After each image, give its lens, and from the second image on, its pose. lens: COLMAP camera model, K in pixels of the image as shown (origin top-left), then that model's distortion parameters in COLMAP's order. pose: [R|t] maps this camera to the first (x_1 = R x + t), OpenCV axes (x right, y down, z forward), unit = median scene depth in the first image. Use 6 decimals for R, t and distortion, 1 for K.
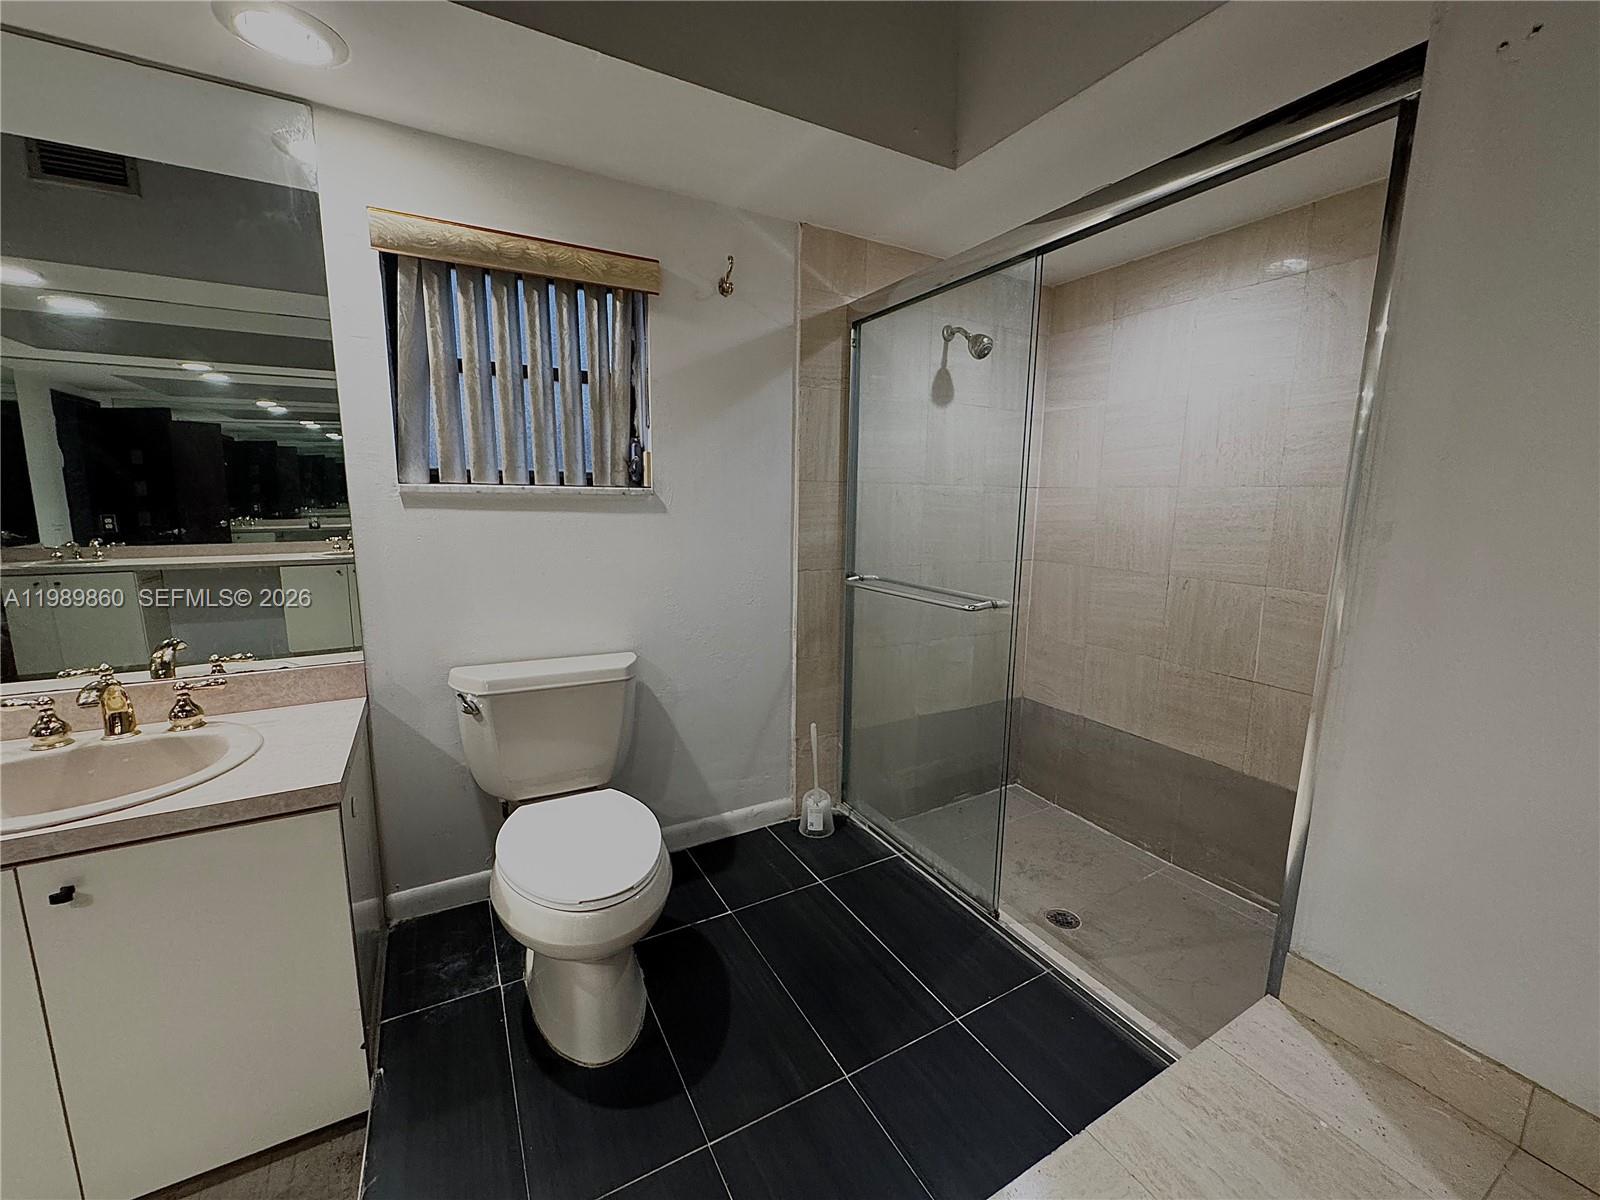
lens RADIAL K [[640.7, 0, 795.6], [0, 640.7, 598.6], [0, 0, 1]] dist [-0.001434, -0.000099]
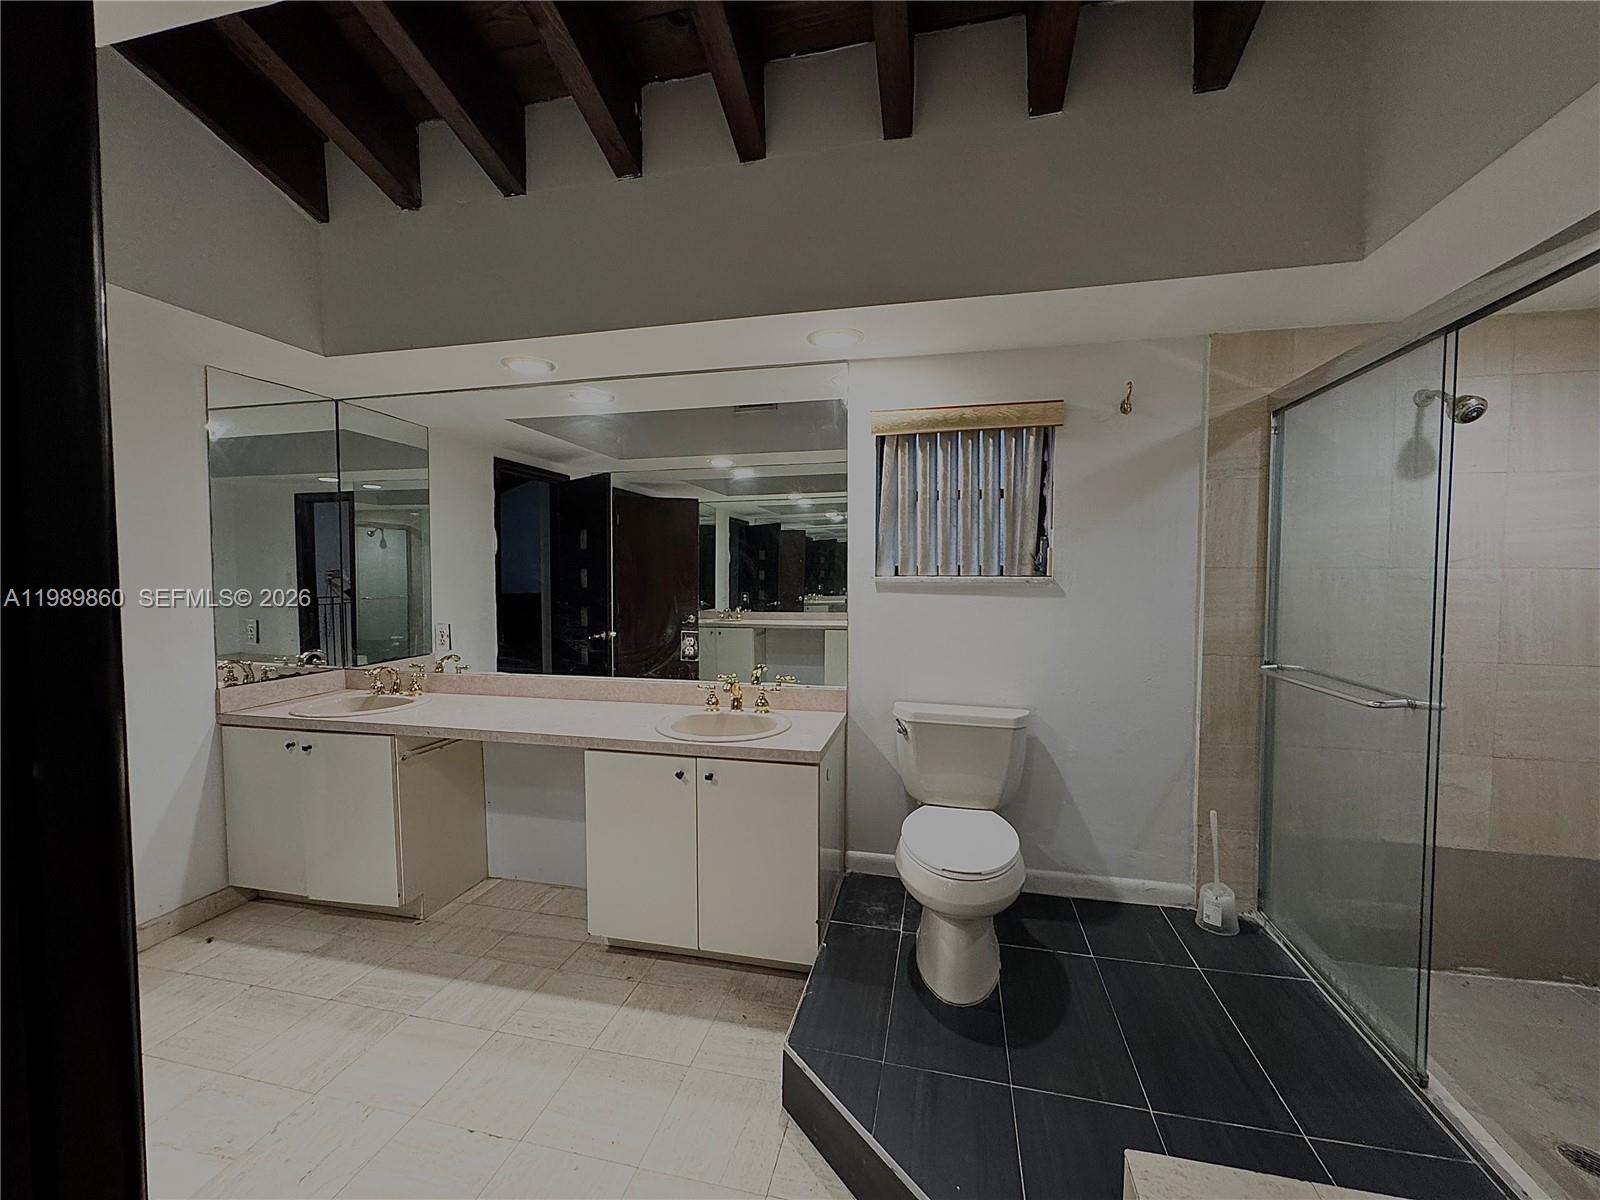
lens RADIAL K [[640.7, 0, 801.8], [0, 640.7, 599.3], [0, 0, 1]] dist [-0.001434, -0.000099]
pose [[0.744627, 0.016536, -0.667276, 0.240550], [-0.097317, 0.991700, -0.084023, 0.019215], [0.660349, 0.127503, 0.740056, -0.218499]]
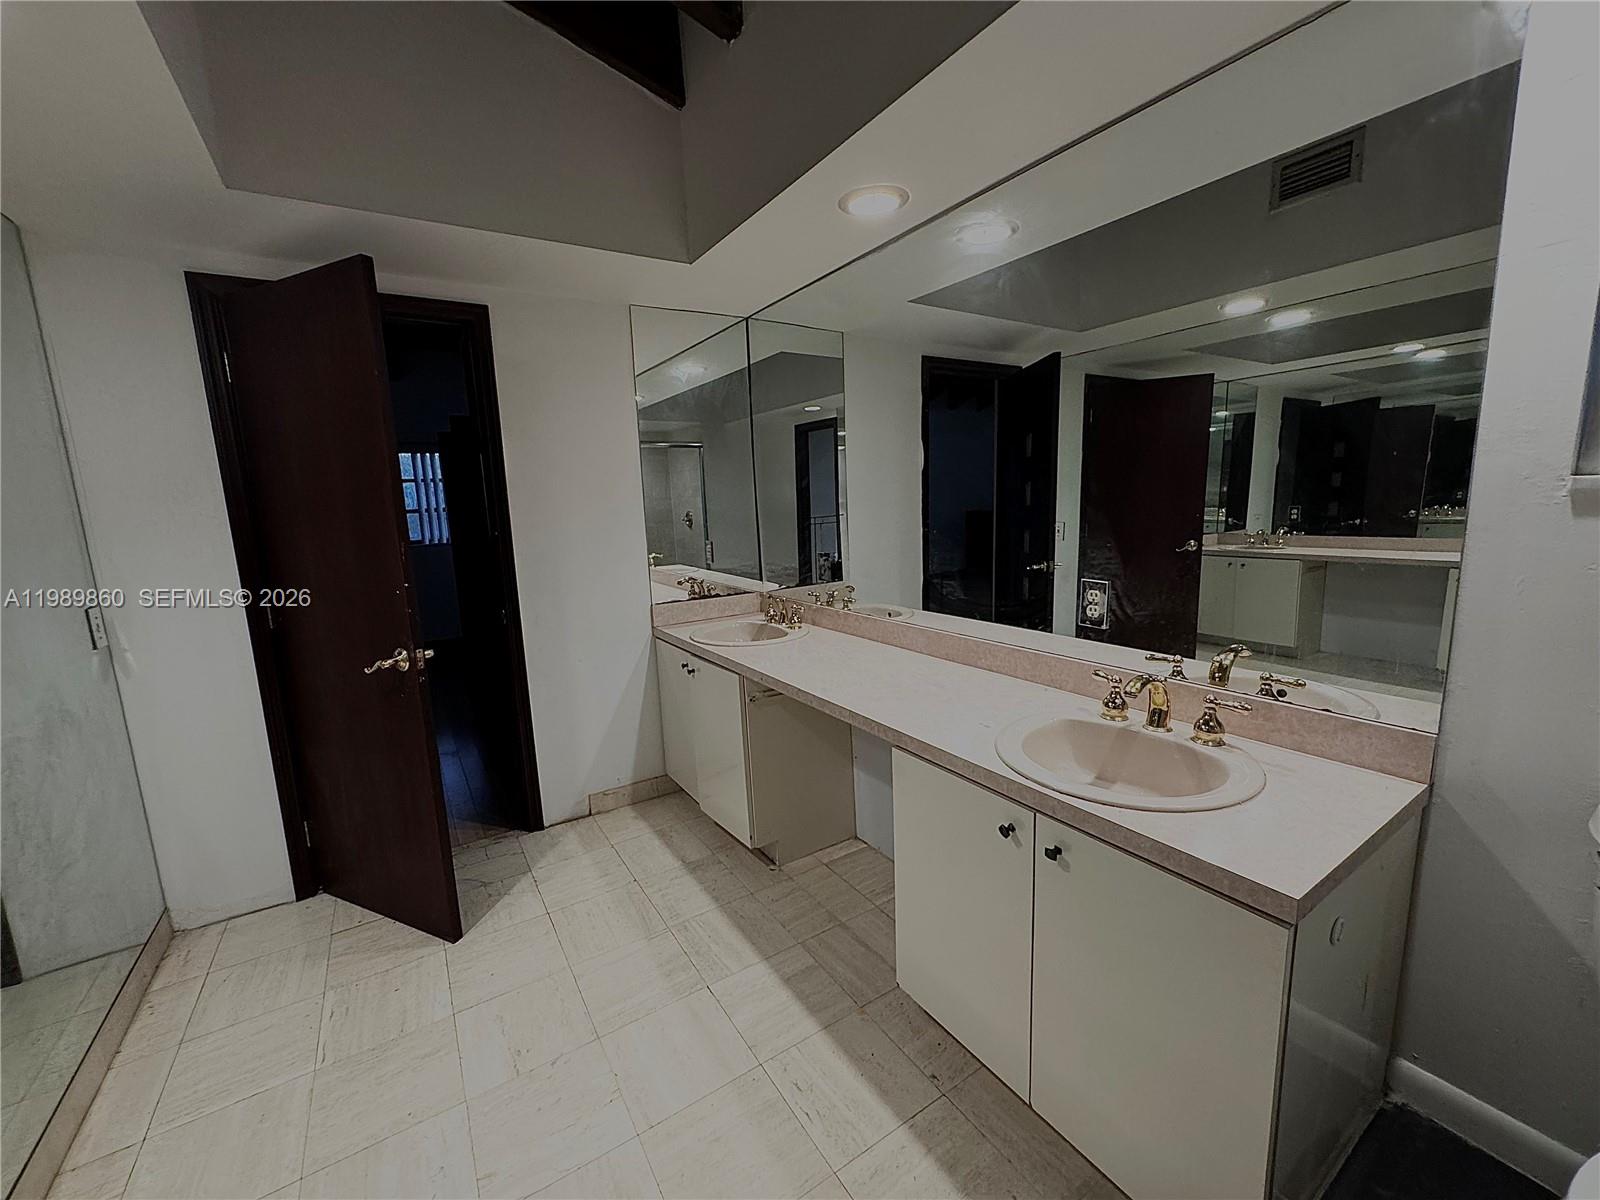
lens RADIAL K [[640.7, 0, 798.4], [0, 640.7, 599.8], [0, 0, 1]] dist [-0.001434, -0.000099]
pose [[0.061802, 0.146042, -0.987346, -0.044453], [-0.122015, 0.982923, 0.137750, -0.050101], [0.990602, 0.111958, 0.078566, 0.205558]]
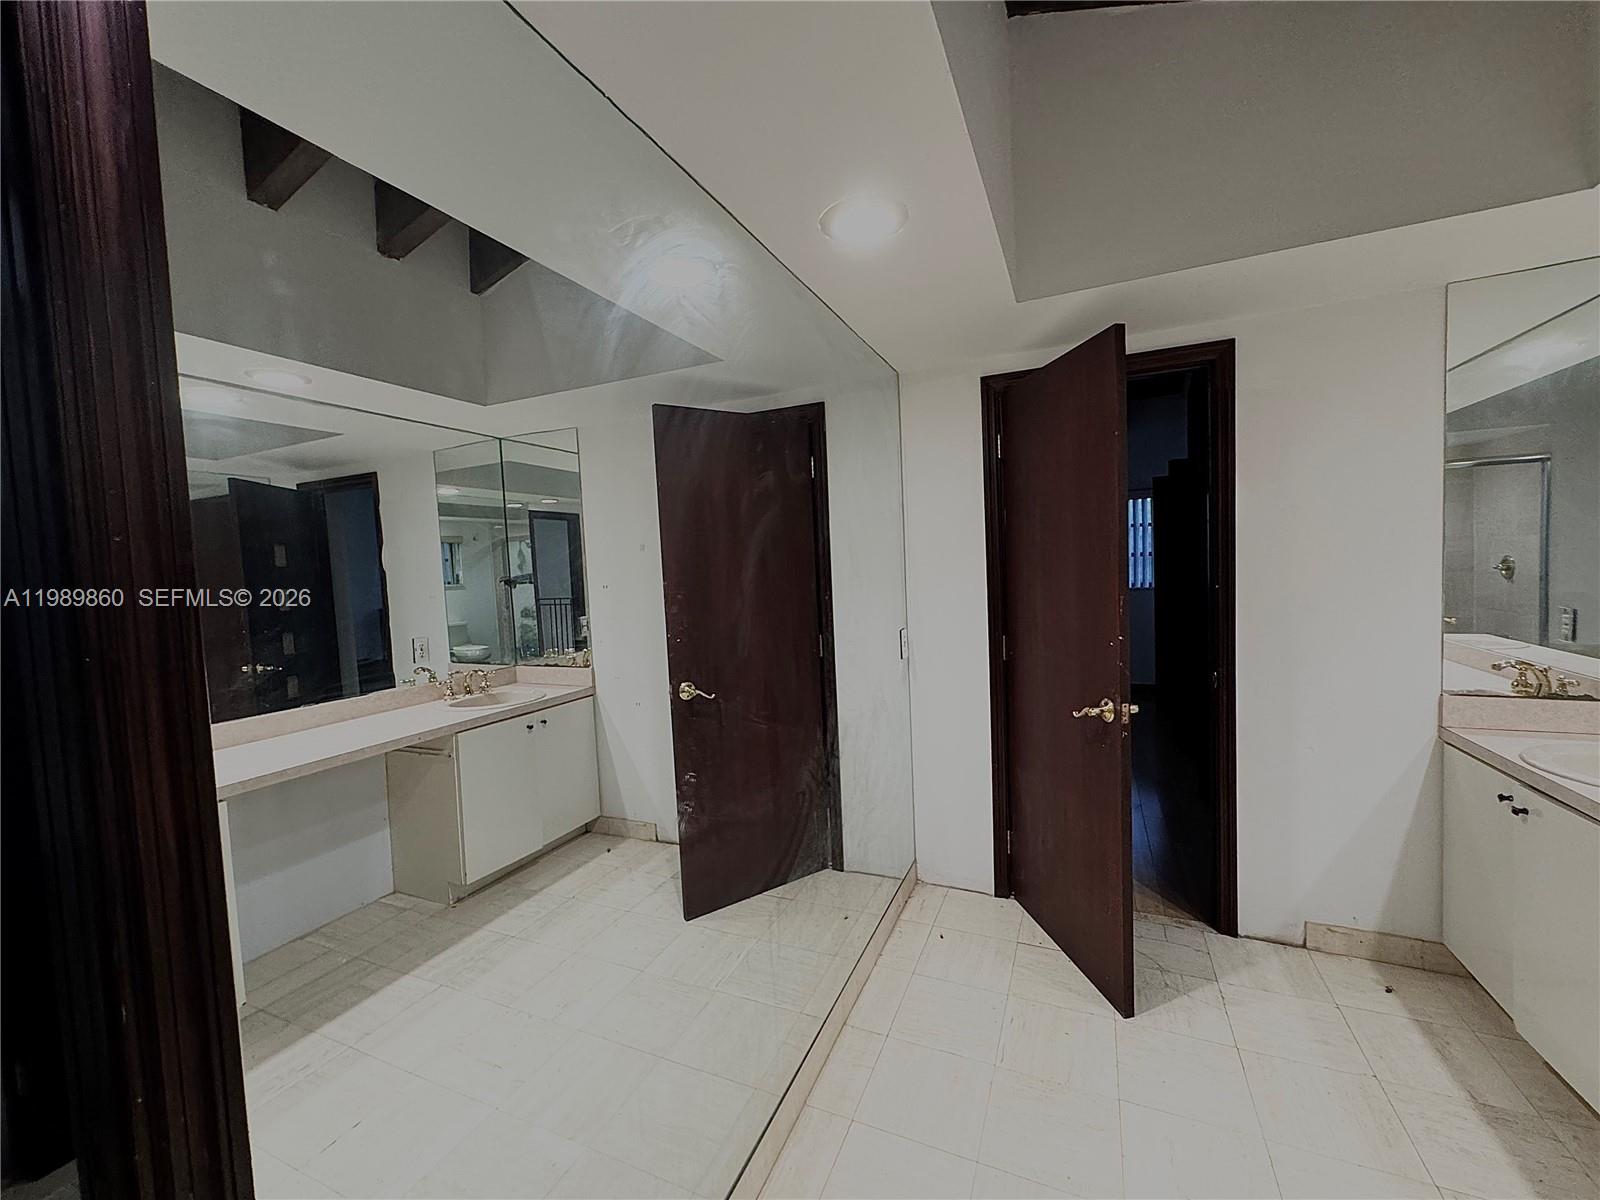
lens RADIAL K [[640.7, 0, 801.8], [0, 640.7, 599.0], [0, 0, 1]] dist [-0.001434, -0.000099]
pose [[-0.800920, 0.054287, -0.596306, -0.078145], [-0.063244, 0.982641, 0.174404, -0.062208], [0.595422, 0.177397, -0.783583, 0.155181]]
